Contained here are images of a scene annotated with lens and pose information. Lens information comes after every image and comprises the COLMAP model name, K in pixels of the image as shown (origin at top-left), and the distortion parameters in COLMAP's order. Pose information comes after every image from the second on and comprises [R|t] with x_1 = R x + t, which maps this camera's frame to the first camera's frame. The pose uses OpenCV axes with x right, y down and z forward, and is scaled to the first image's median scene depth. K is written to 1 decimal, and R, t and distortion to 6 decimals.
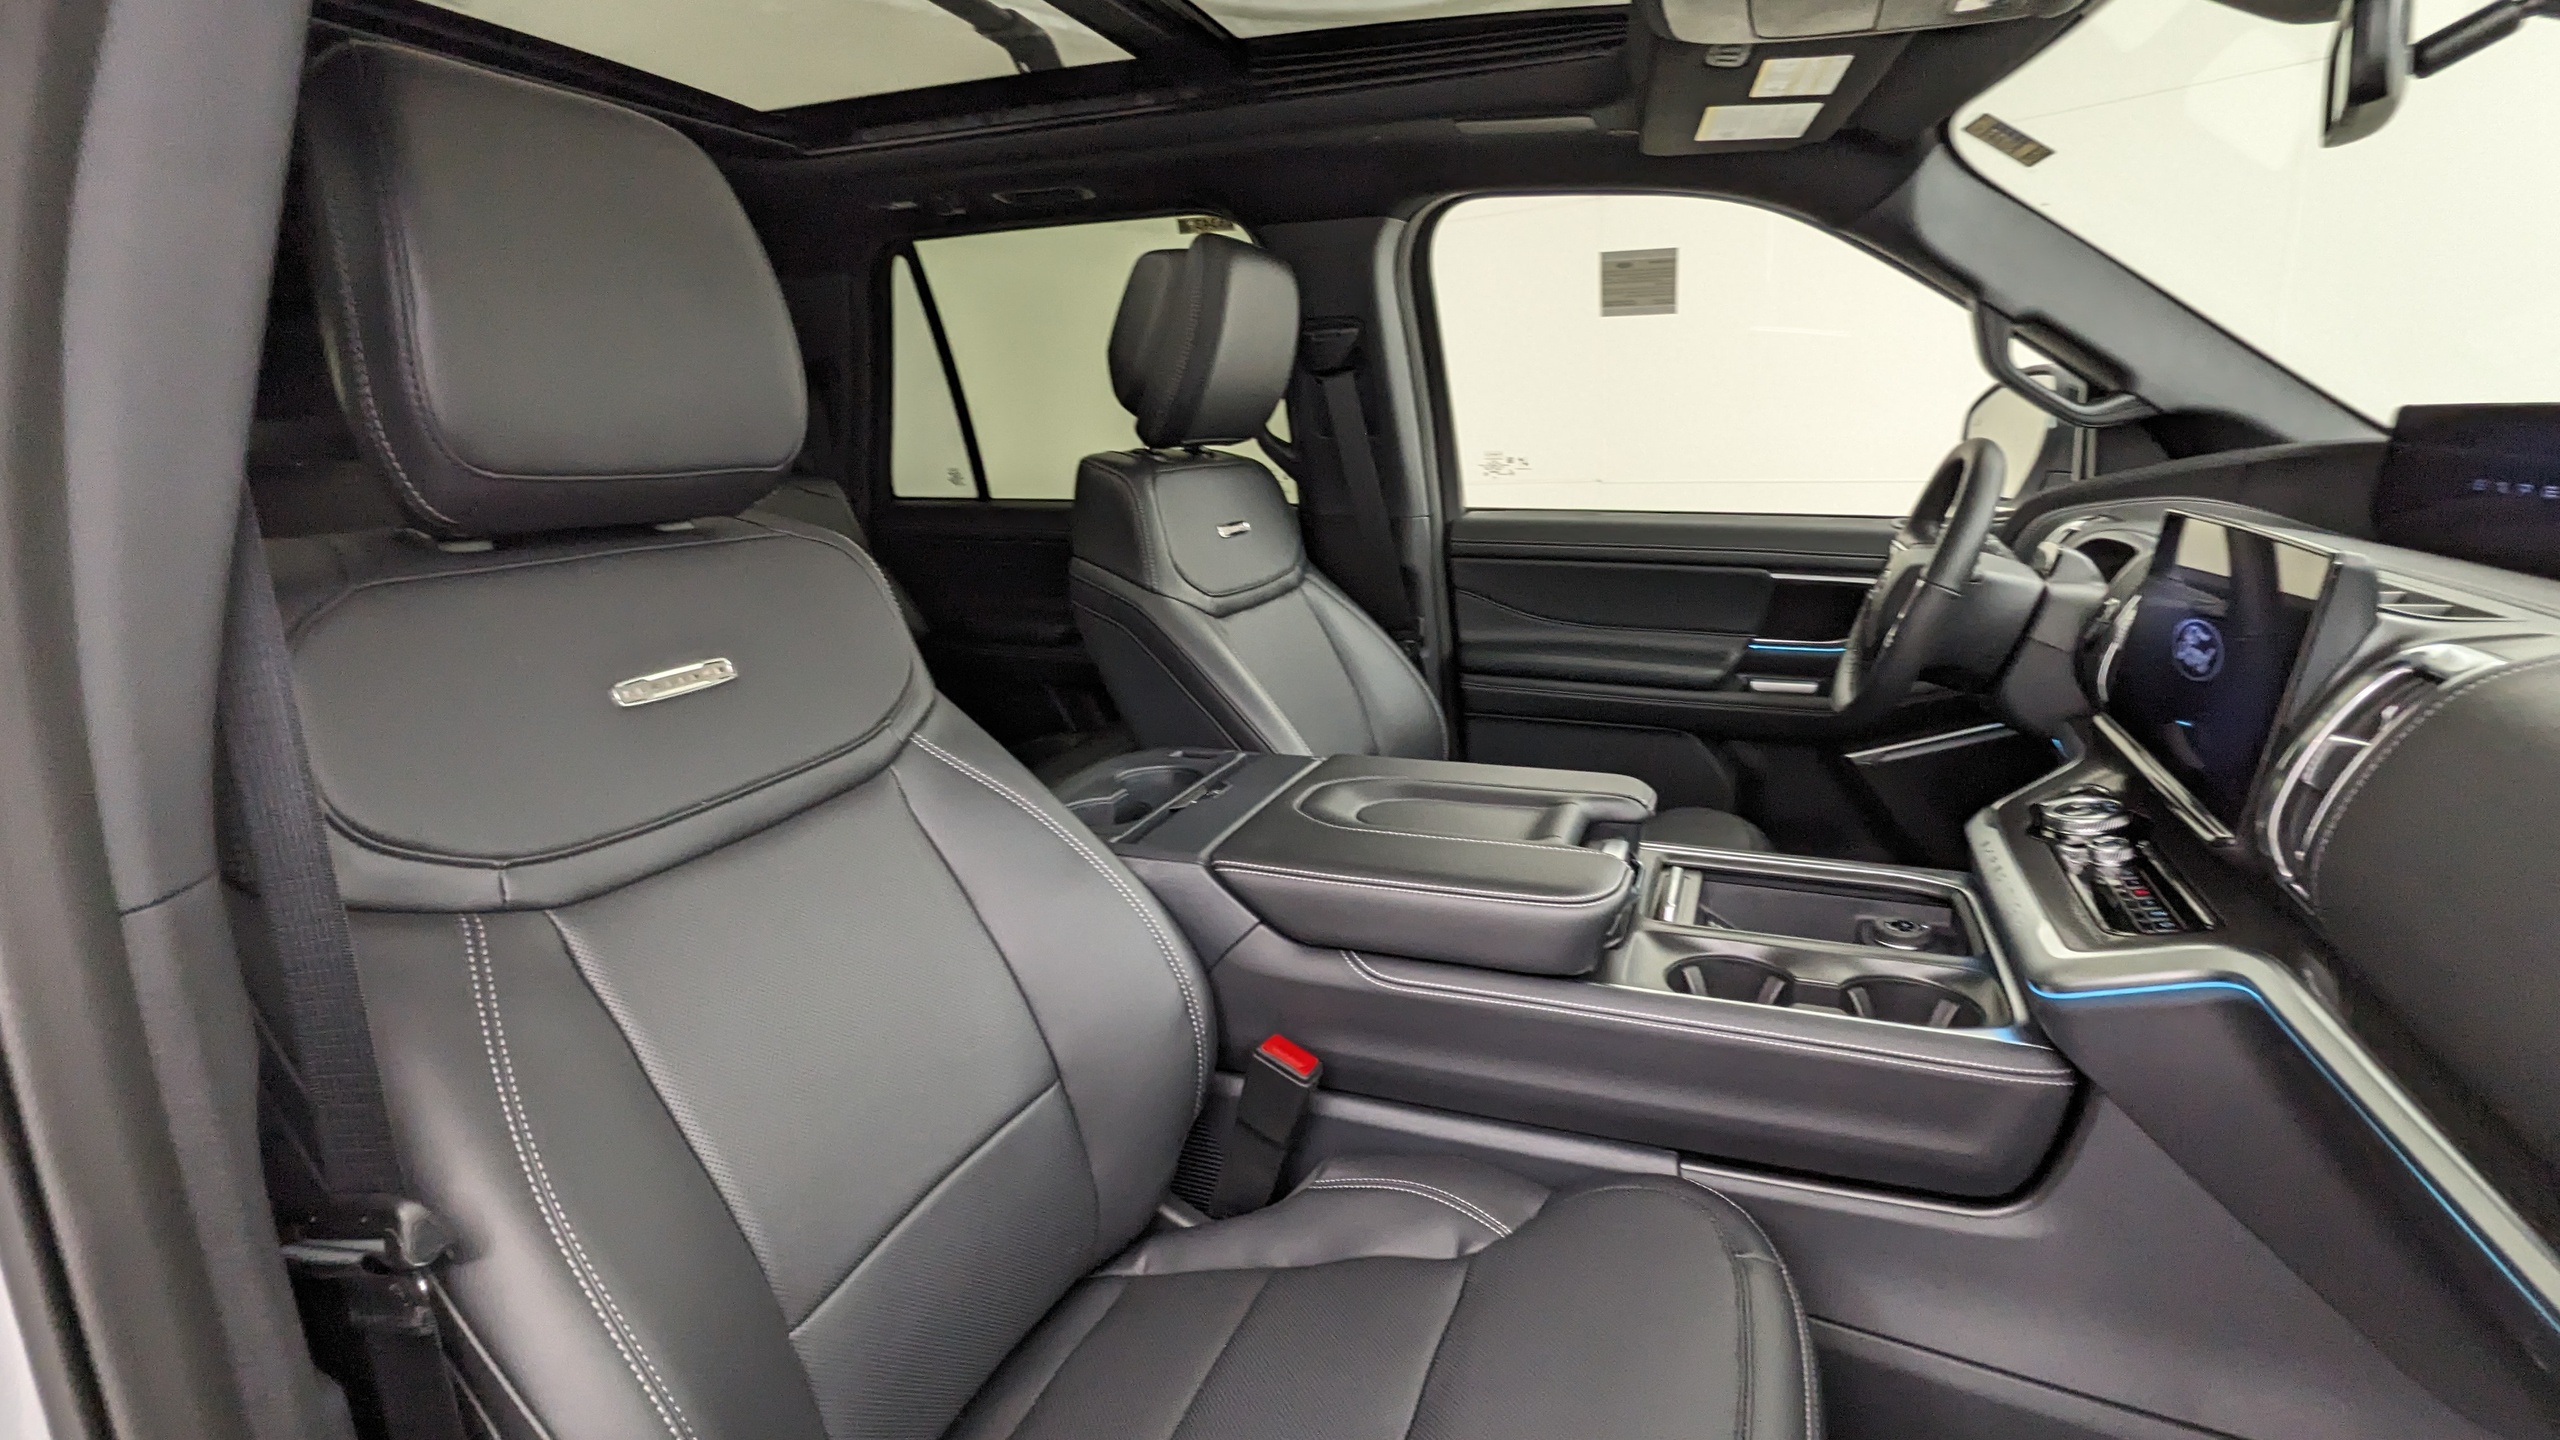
lens RADIAL K [[1230.3, 0, 1280.0], [0, 1230.3, 720.0], [0, 0, 1]] dist [0.002251, -0.001062]
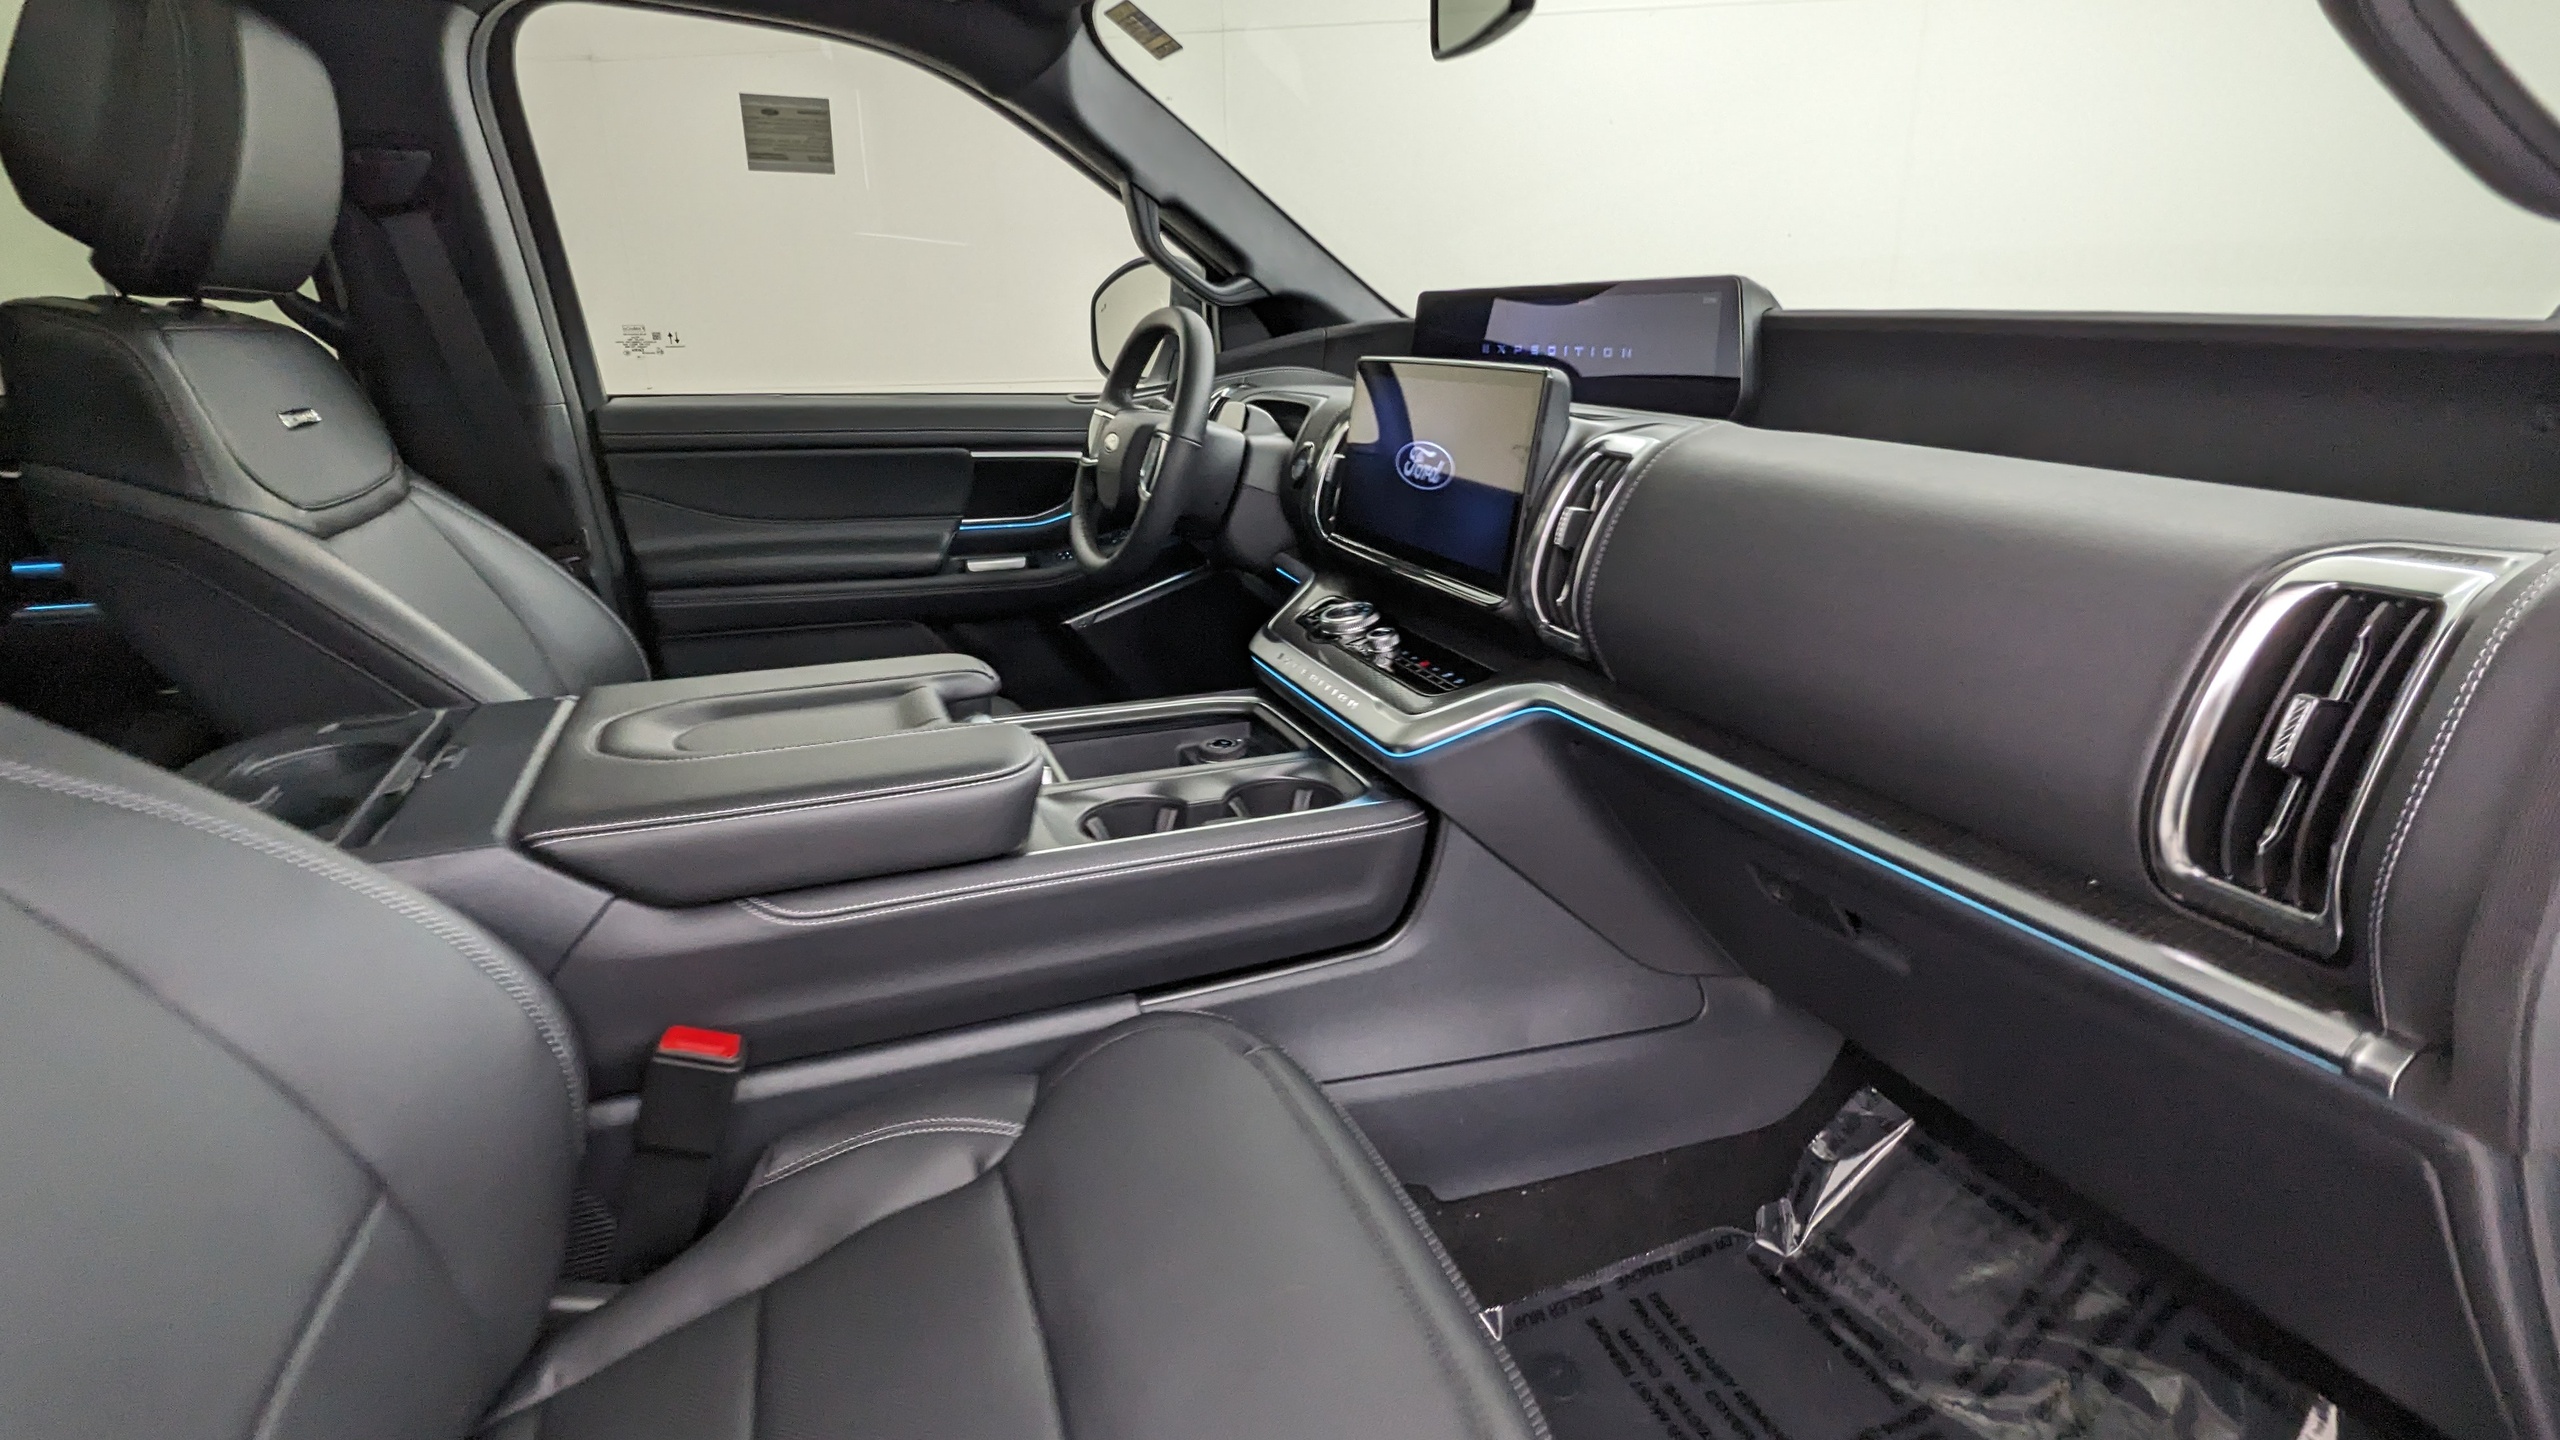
lens RADIAL K [[1230.3, 0, 1280.0], [0, 1230.3, 720.0], [0, 0, 1]] dist [0.002251, -0.001062]
pose [[0.736301, -0.185845, 0.650632, -0.157399], [0.143968, 0.982554, 0.117731, 0.020223], [-0.661161, 0.006985, 0.750212, 0.116119]]
